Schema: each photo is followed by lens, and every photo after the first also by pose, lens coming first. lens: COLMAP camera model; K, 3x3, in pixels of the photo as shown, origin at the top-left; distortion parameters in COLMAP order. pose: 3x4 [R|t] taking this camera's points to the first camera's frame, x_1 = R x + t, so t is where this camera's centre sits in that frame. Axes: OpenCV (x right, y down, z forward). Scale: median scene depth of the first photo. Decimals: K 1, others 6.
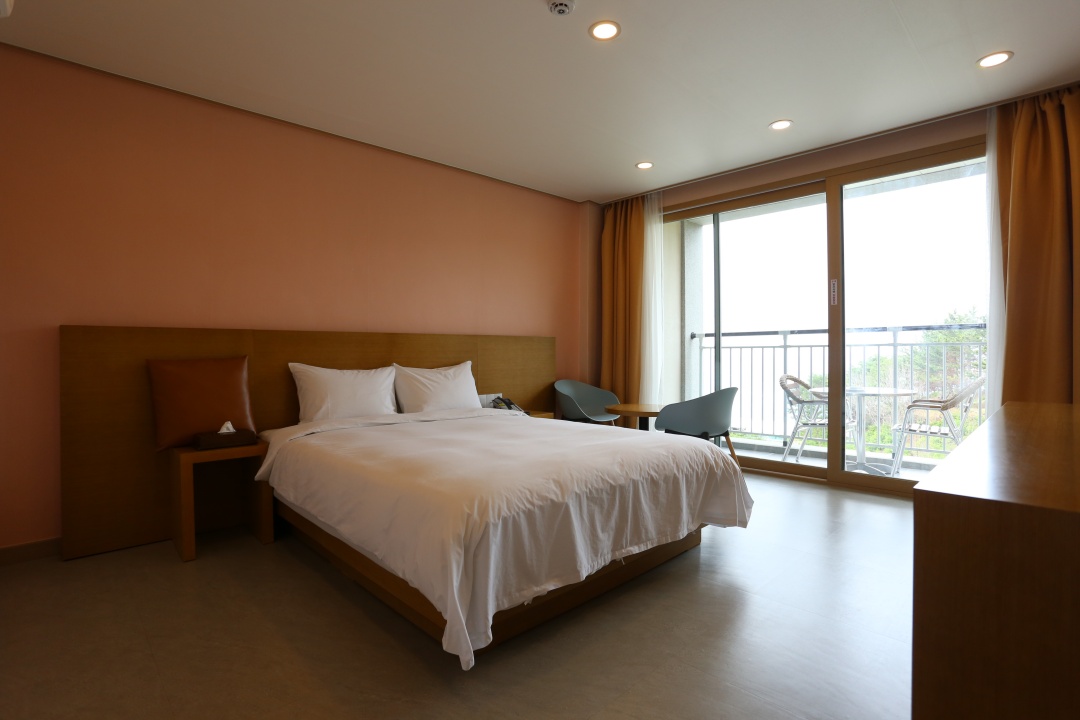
lens RADIAL K [[531.1, 0, 535.9], [0, 531.1, 355.6], [0, 0, 1]] dist [-0.073956, 0.029319]
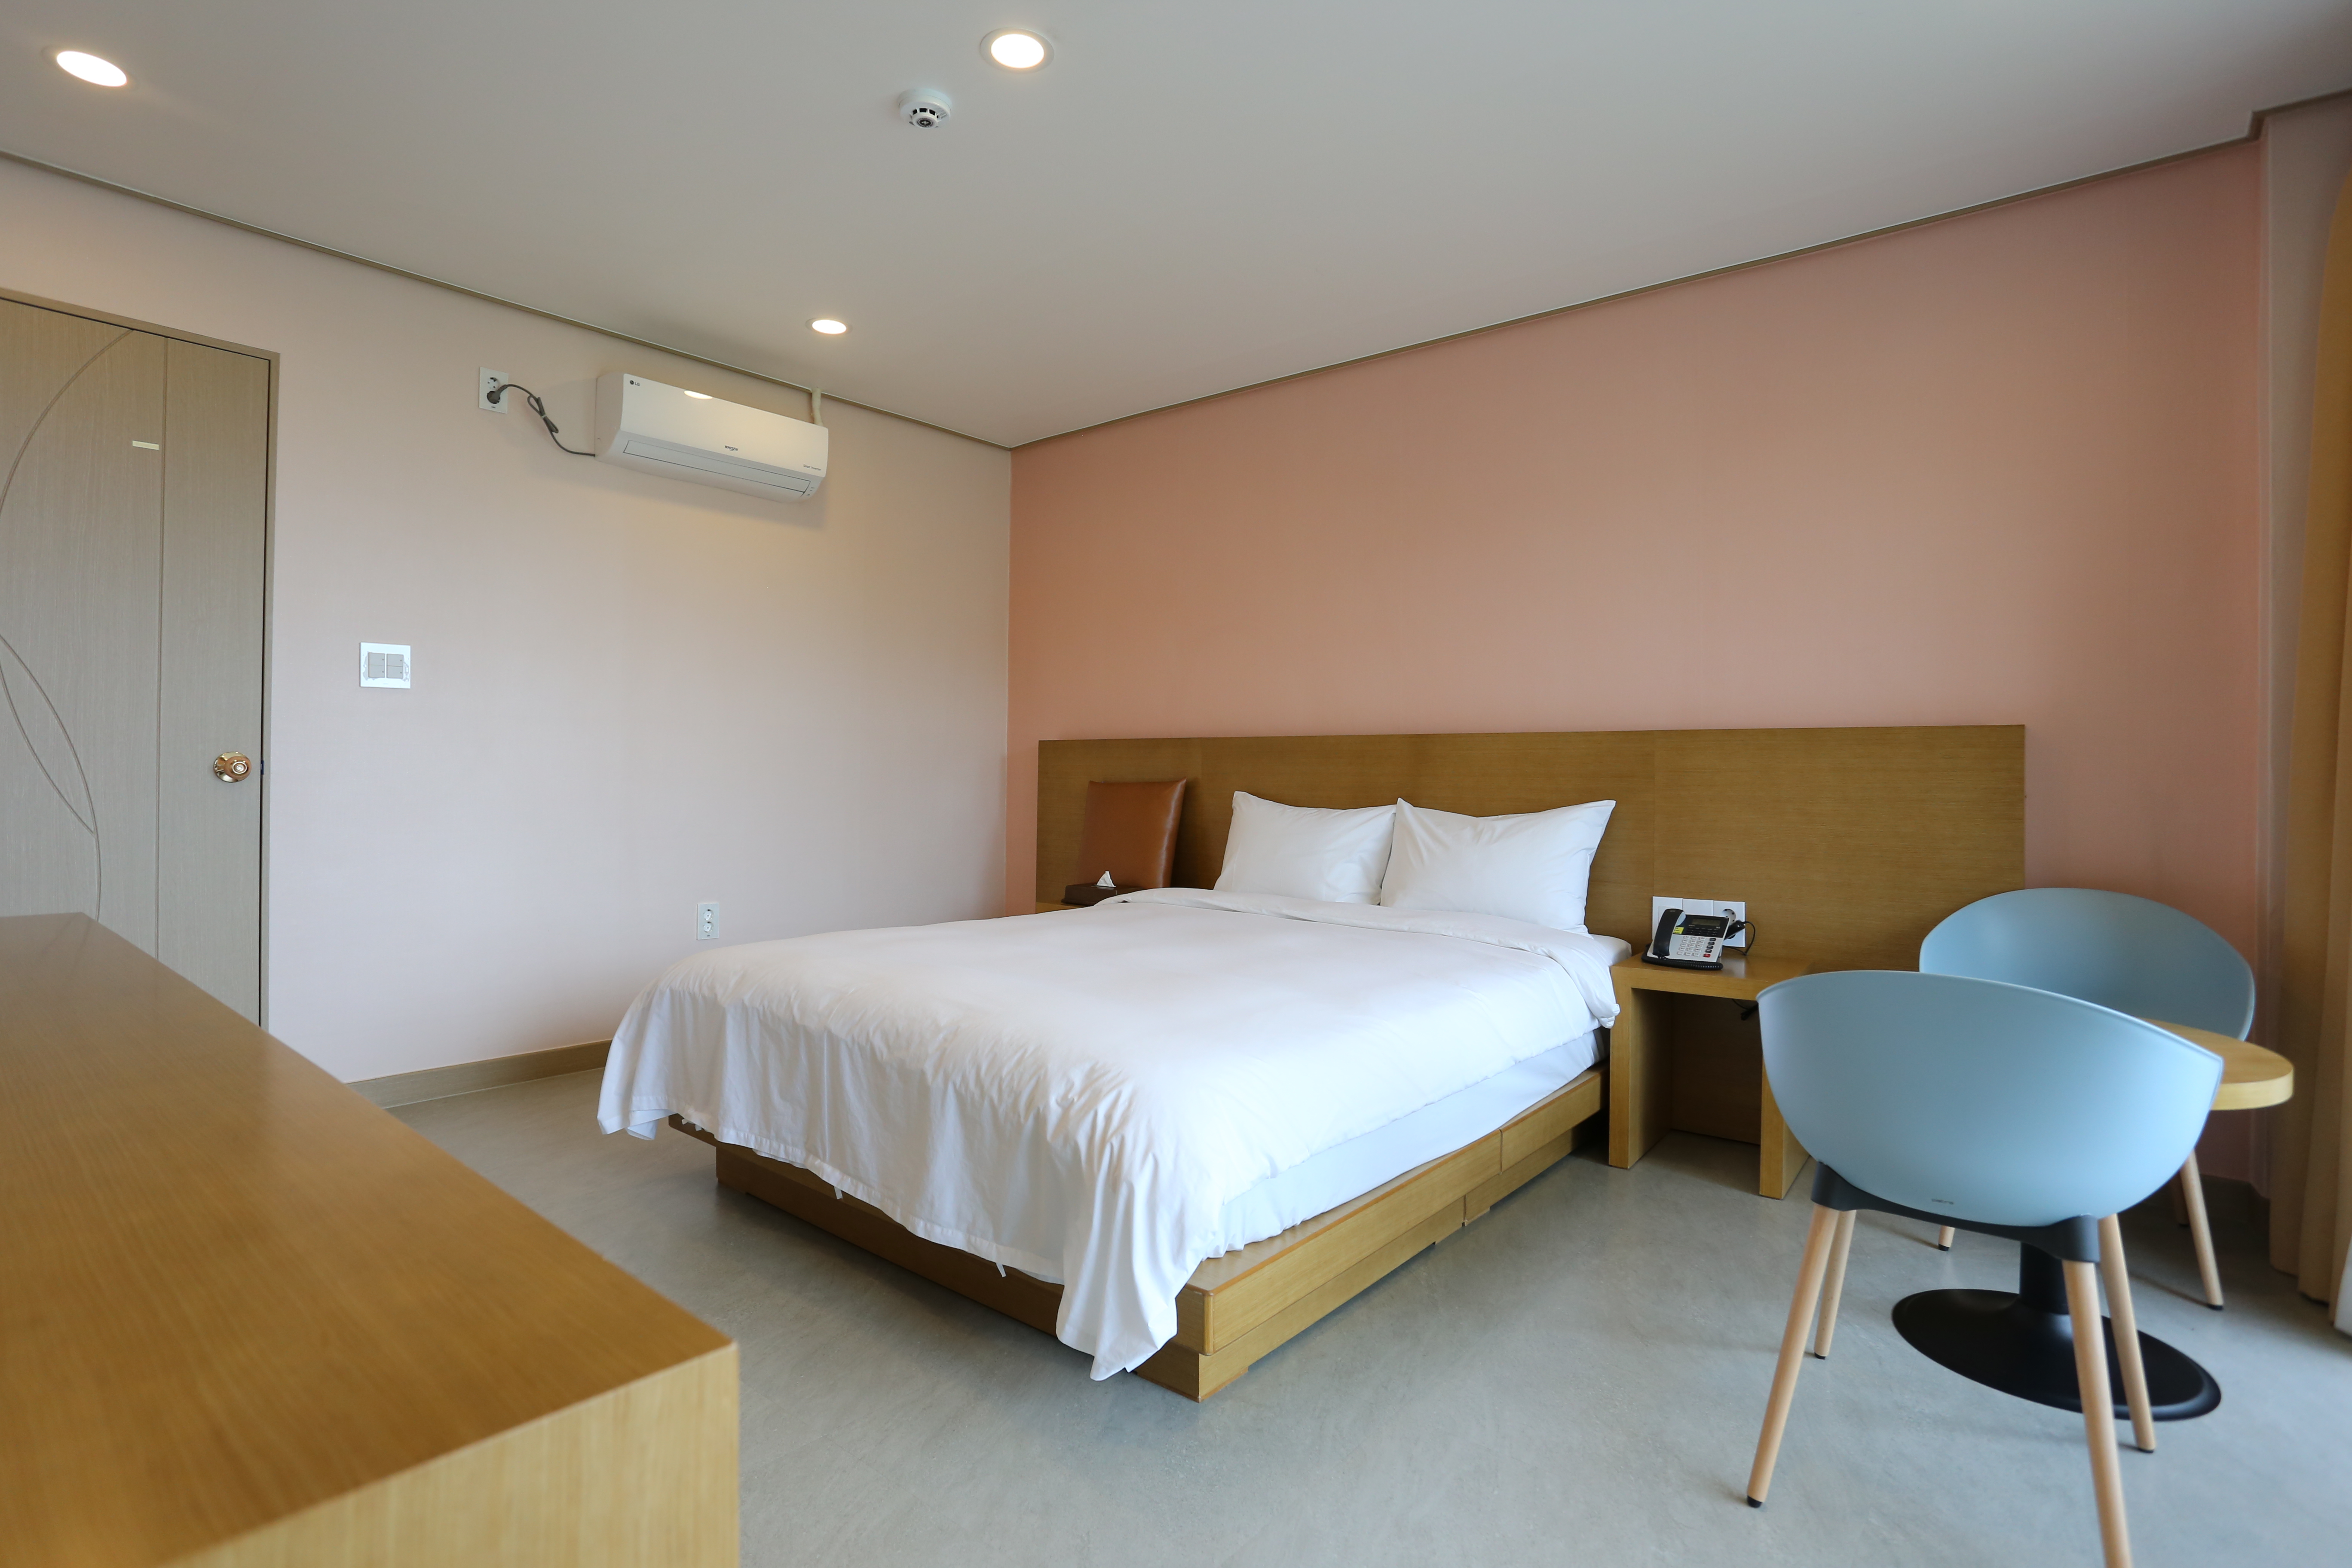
lens RADIAL K [[1156.7, 0, 1167.0], [0, 1156.7, 774.3], [0, 0, 1]] dist [-0.073956, 0.029319]
pose [[0.097570, 0.003593, -0.995222, 0.892612], [-0.012580, 0.999918, 0.002376, -0.009675], [0.995149, 0.012288, 0.097607, 0.835222]]
